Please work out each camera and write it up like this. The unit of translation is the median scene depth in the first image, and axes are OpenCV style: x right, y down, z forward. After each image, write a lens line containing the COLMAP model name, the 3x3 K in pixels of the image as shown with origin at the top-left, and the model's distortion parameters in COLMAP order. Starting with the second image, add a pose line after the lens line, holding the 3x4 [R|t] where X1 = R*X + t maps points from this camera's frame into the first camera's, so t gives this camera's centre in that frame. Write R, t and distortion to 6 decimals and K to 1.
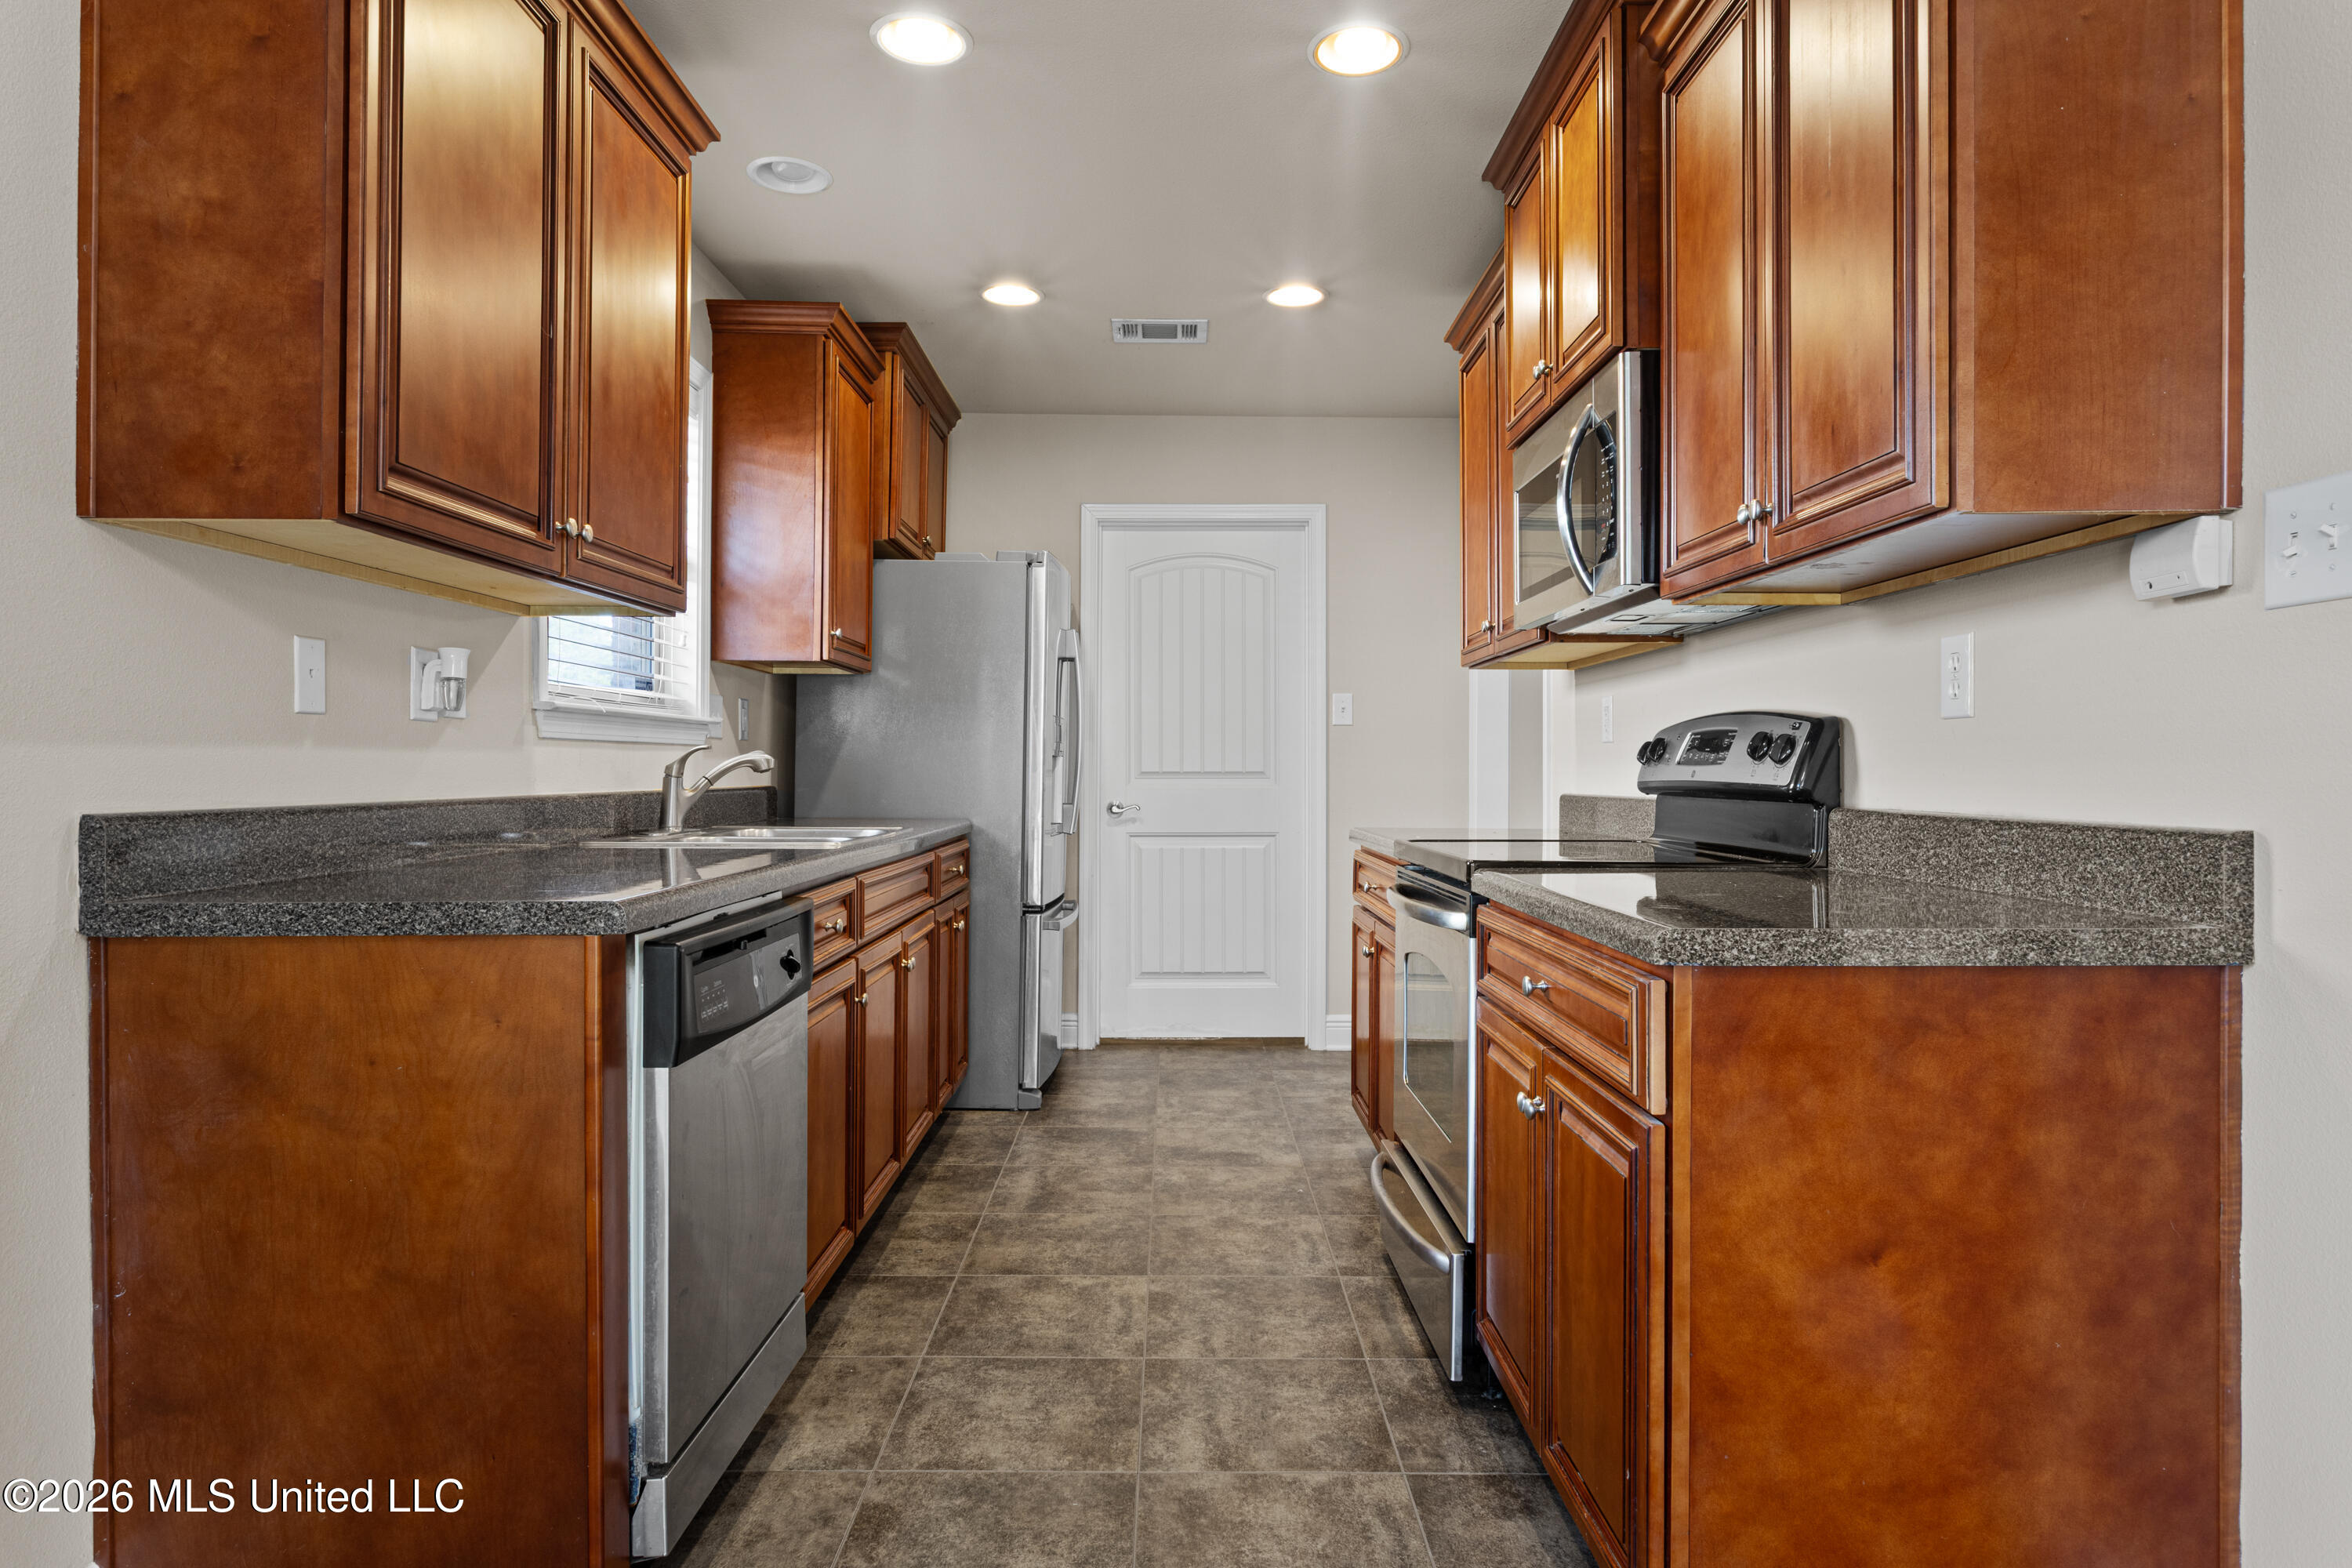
lens RADIAL K [[1396.3, 0, 1131.5], [0, 1396.3, 765.6], [0, 0, 1]] dist [-0.006434, 0.007913]
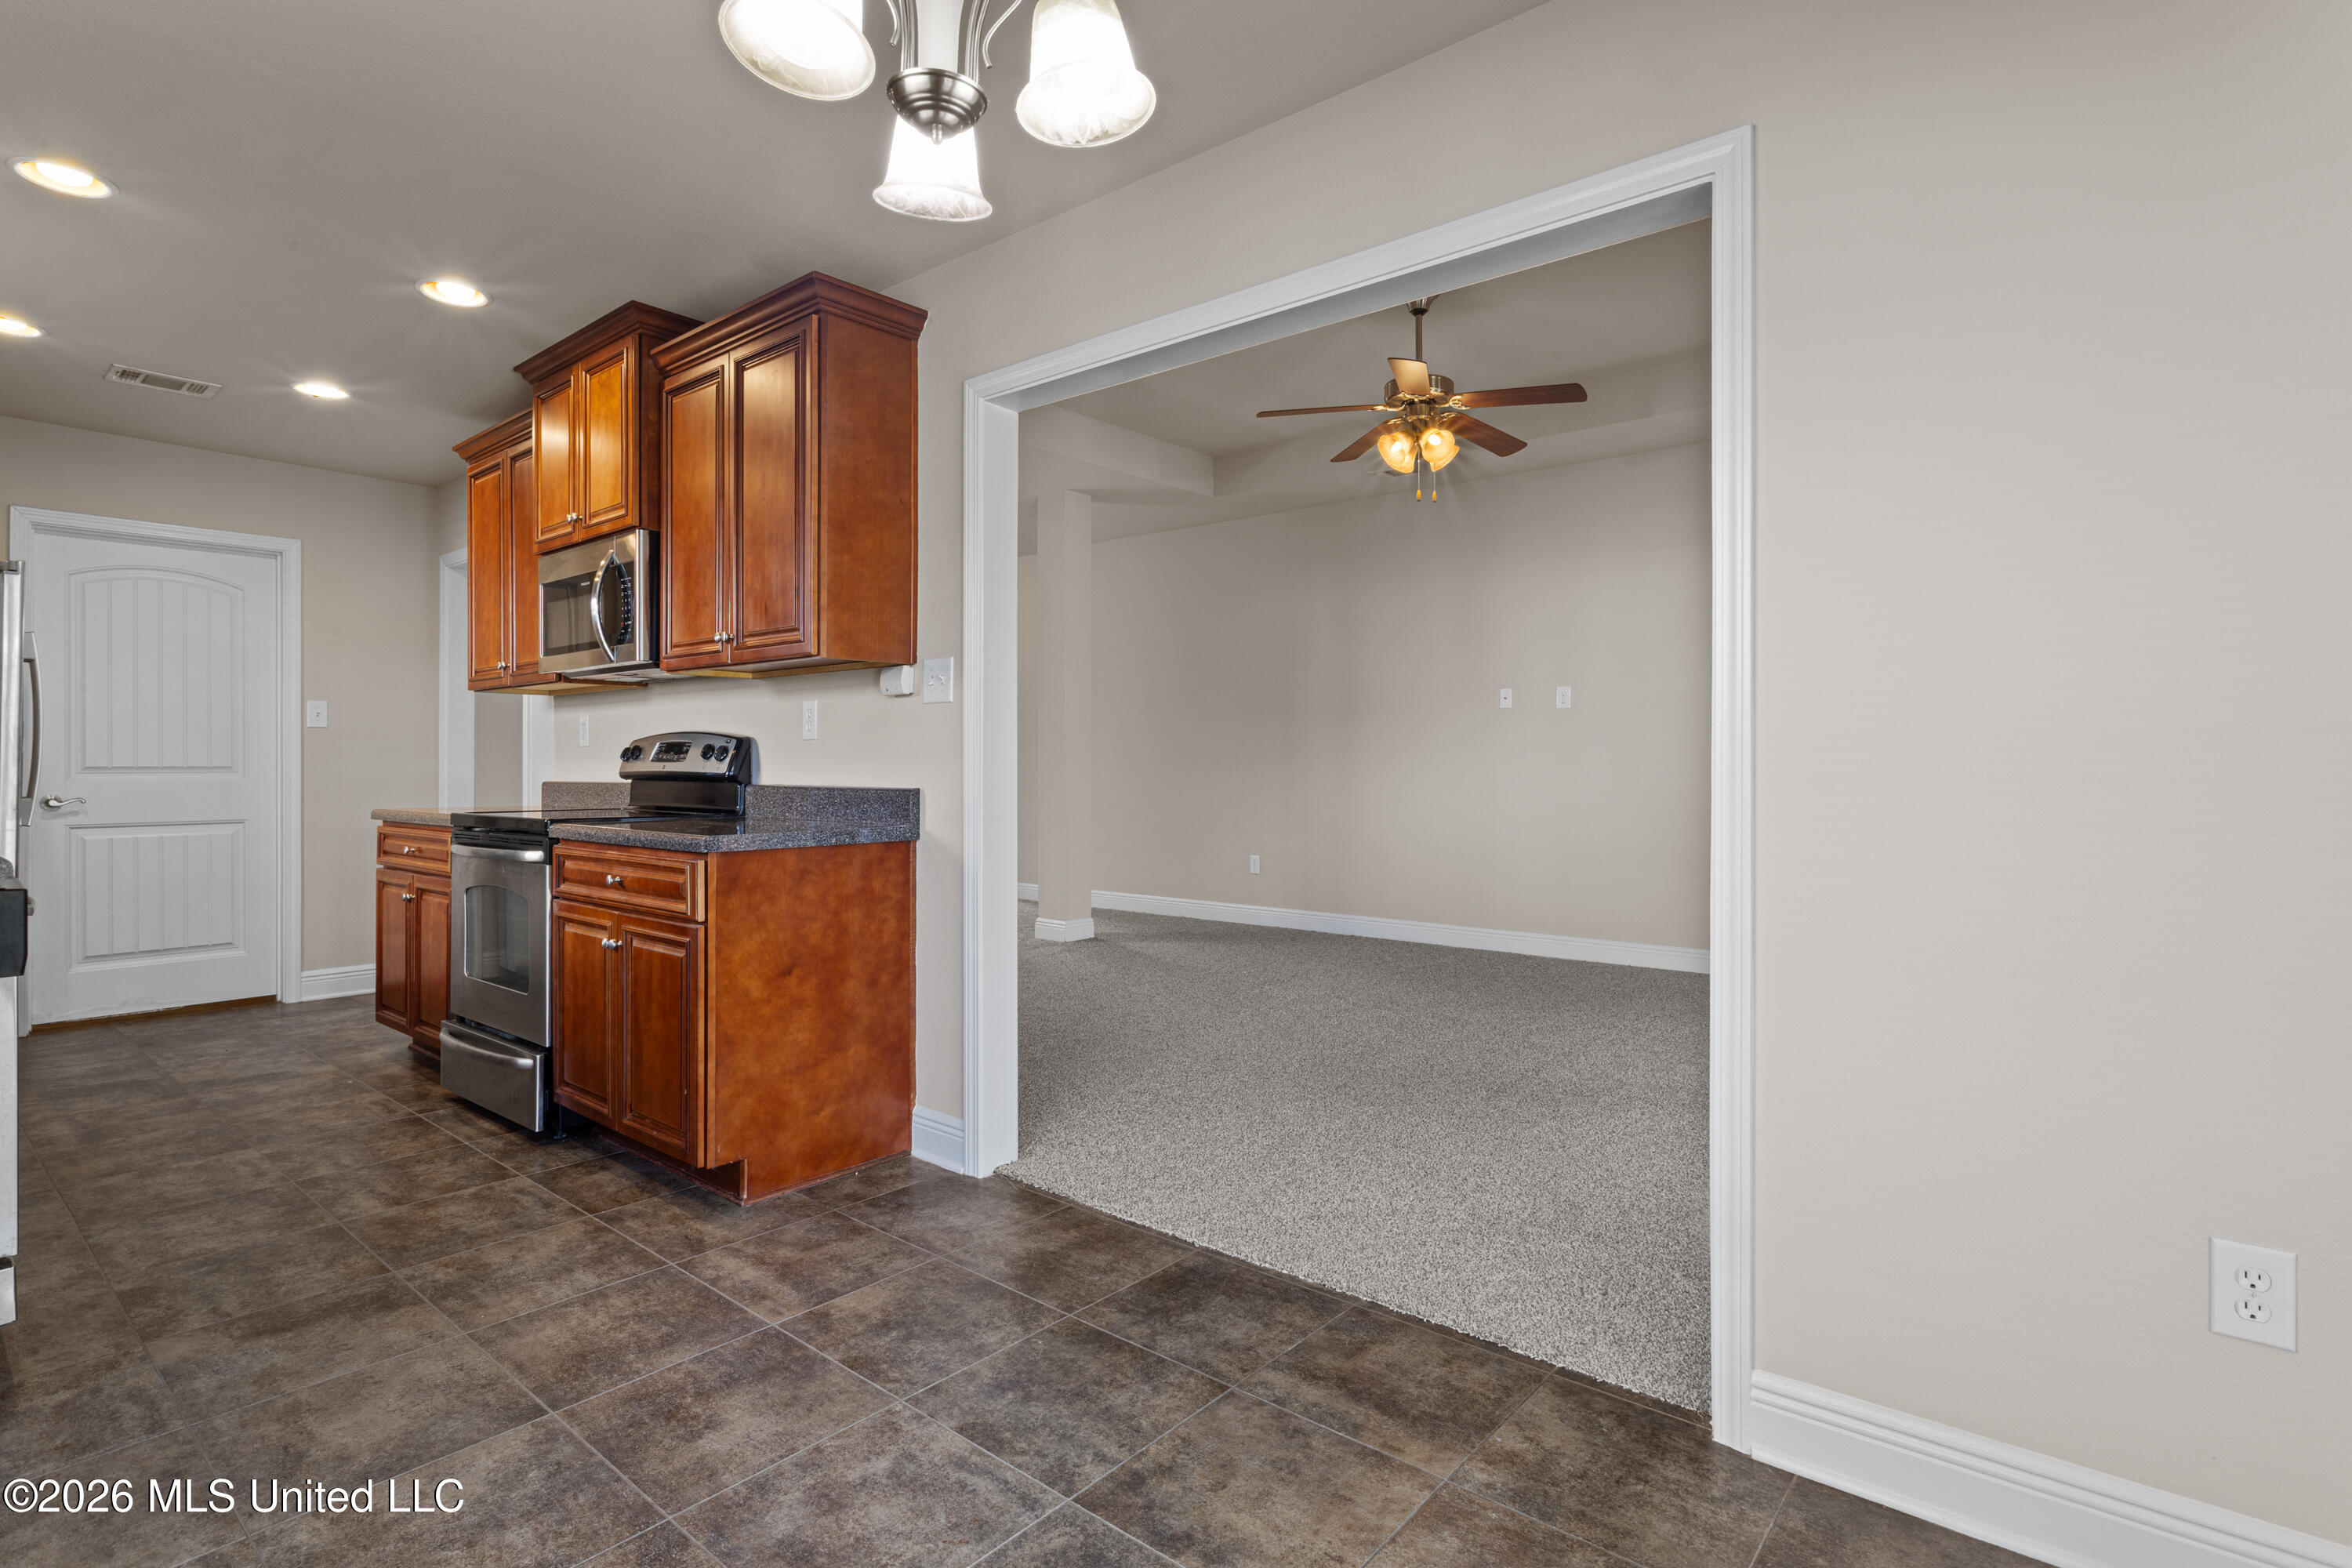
lens RADIAL K [[1165.7, 0, 1176.1], [0, 1165.7, 764.9], [0, 0, 1]] dist [-0.001358, 0.001833]
pose [[0.635601, 0.000218, 0.772017, -0.374300], [-0.002027, 0.999997, 0.001386, 0.000048], [-0.772015, -0.002446, 0.635600, -0.492414]]
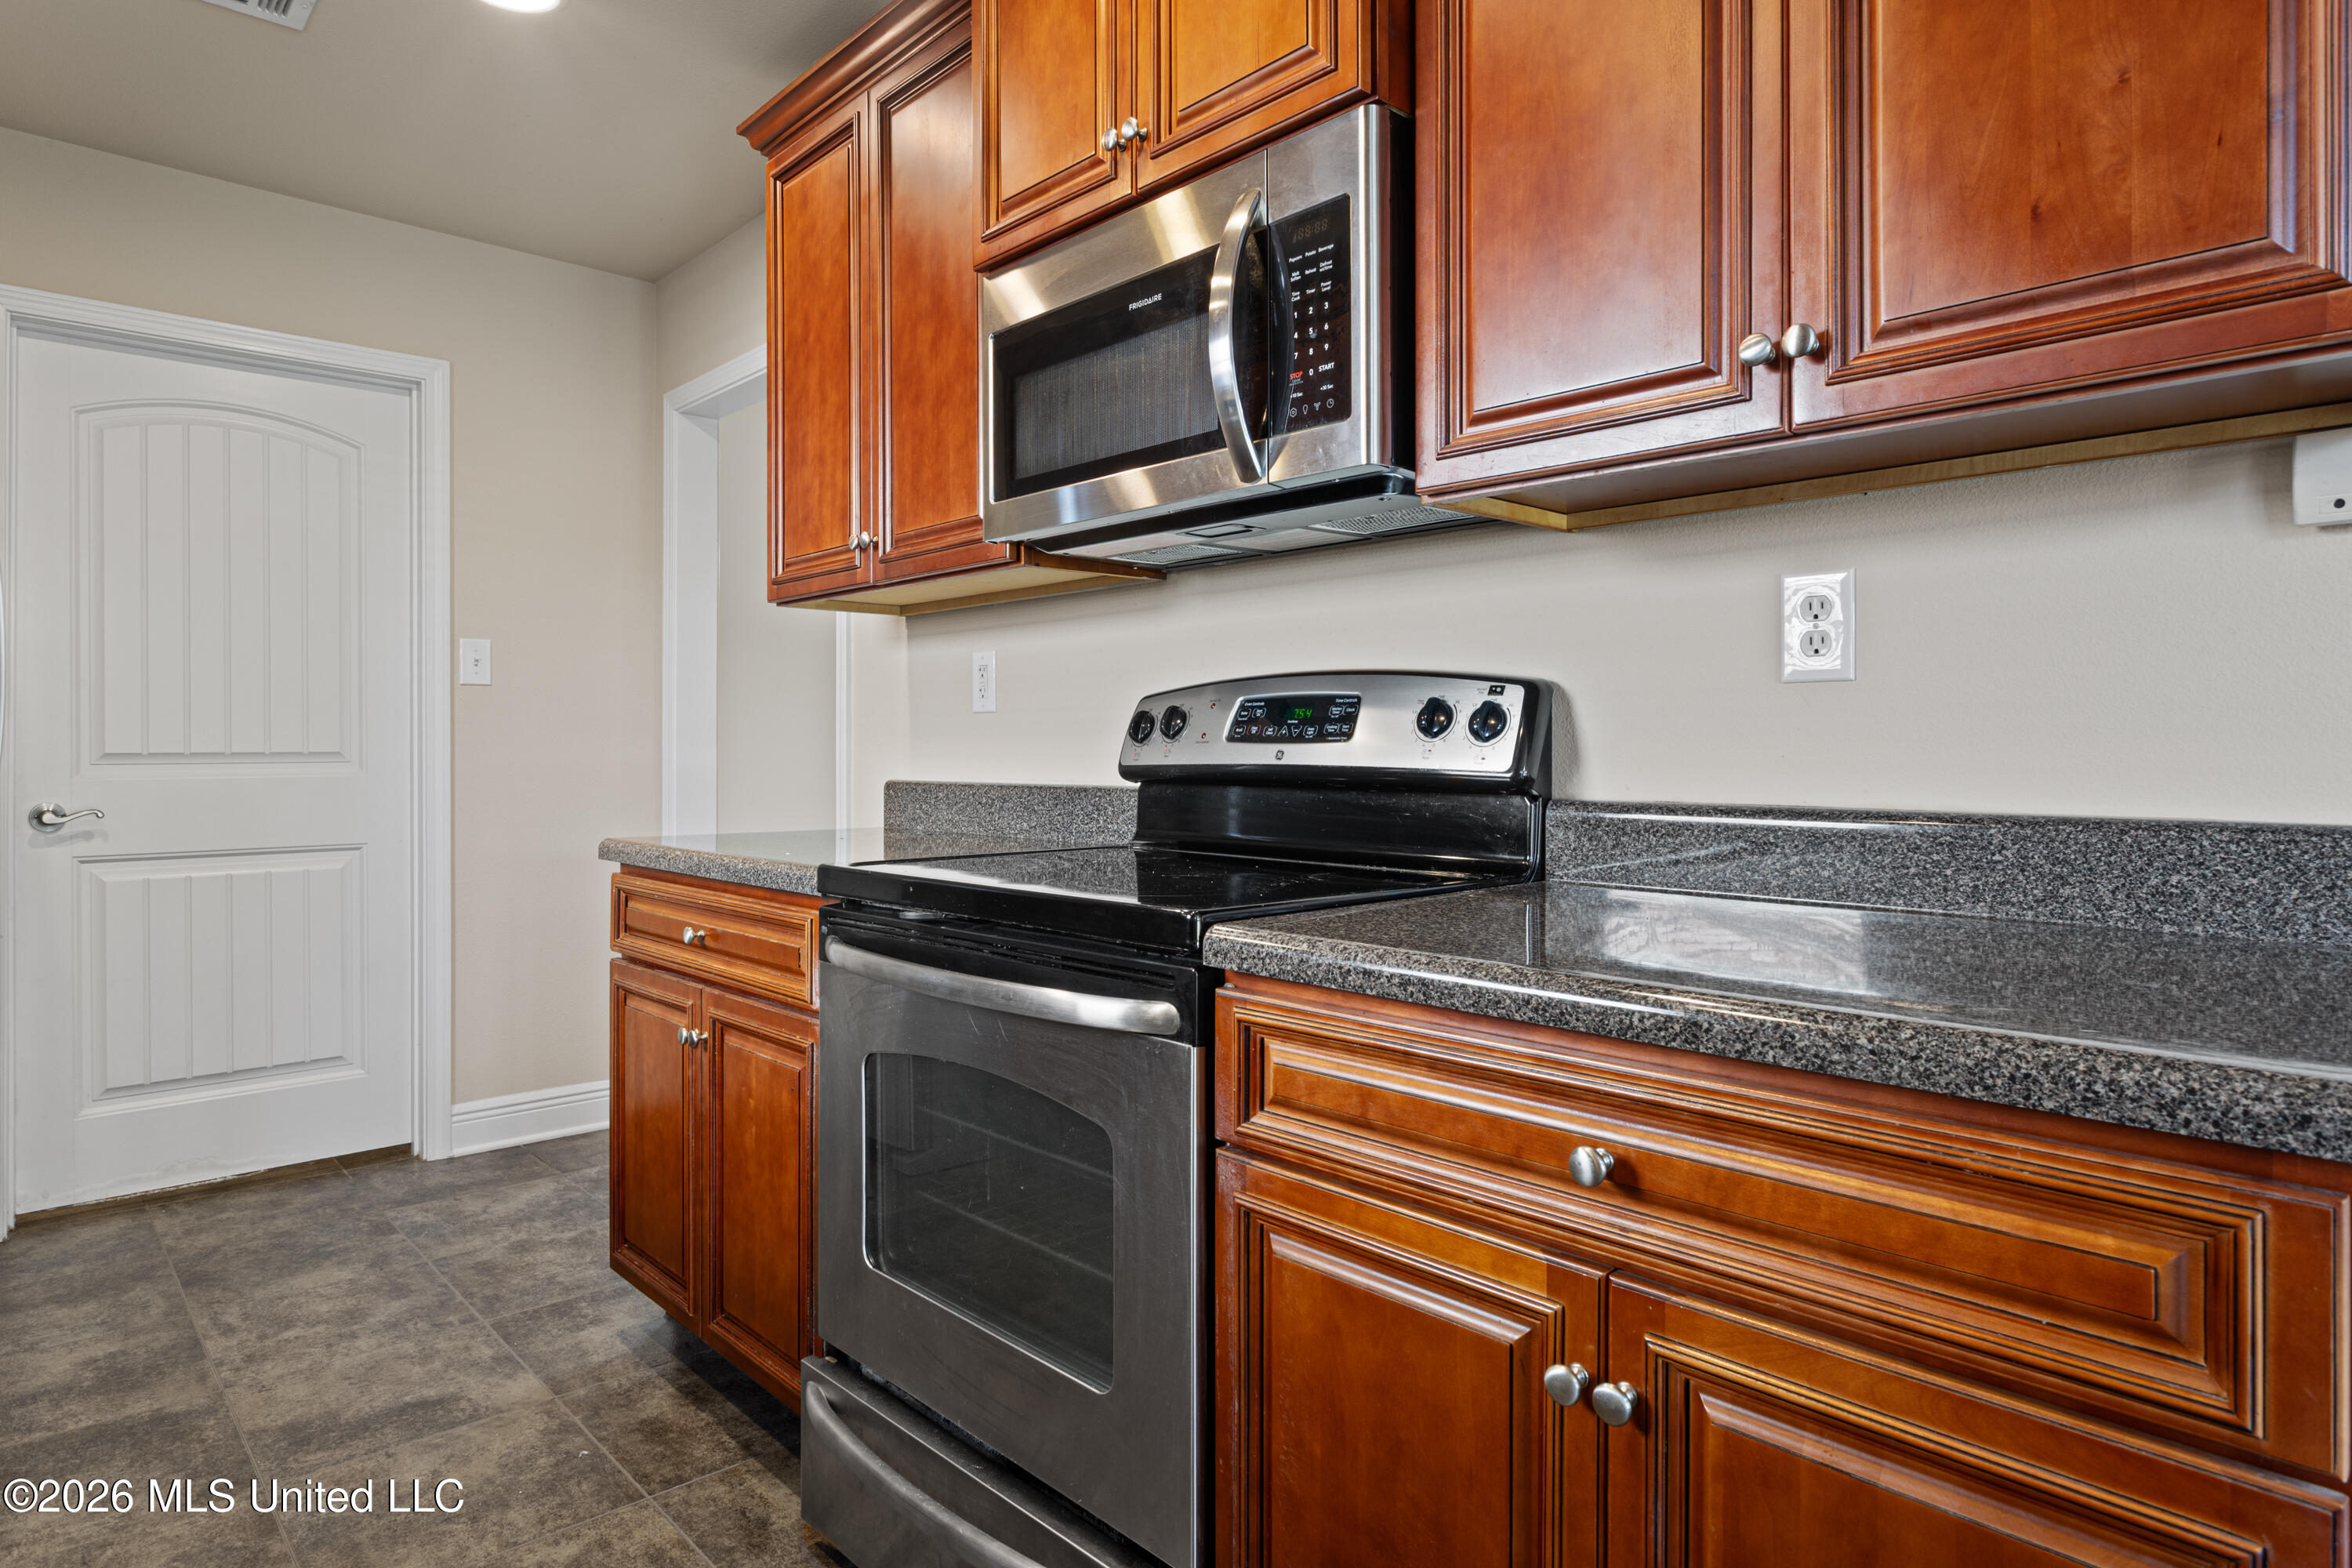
lens RADIAL K [[1396.3, 0, 1208.2], [0, 1396.3, 746.2], [0, 0, 1]] dist [-0.006434, 0.007913]
pose [[0.725639, -0.001011, 0.688075, -0.152850], [-0.000479, 0.999998, 0.001975, 0.000068], [-0.688075, -0.001763, 0.725637, 0.607950]]
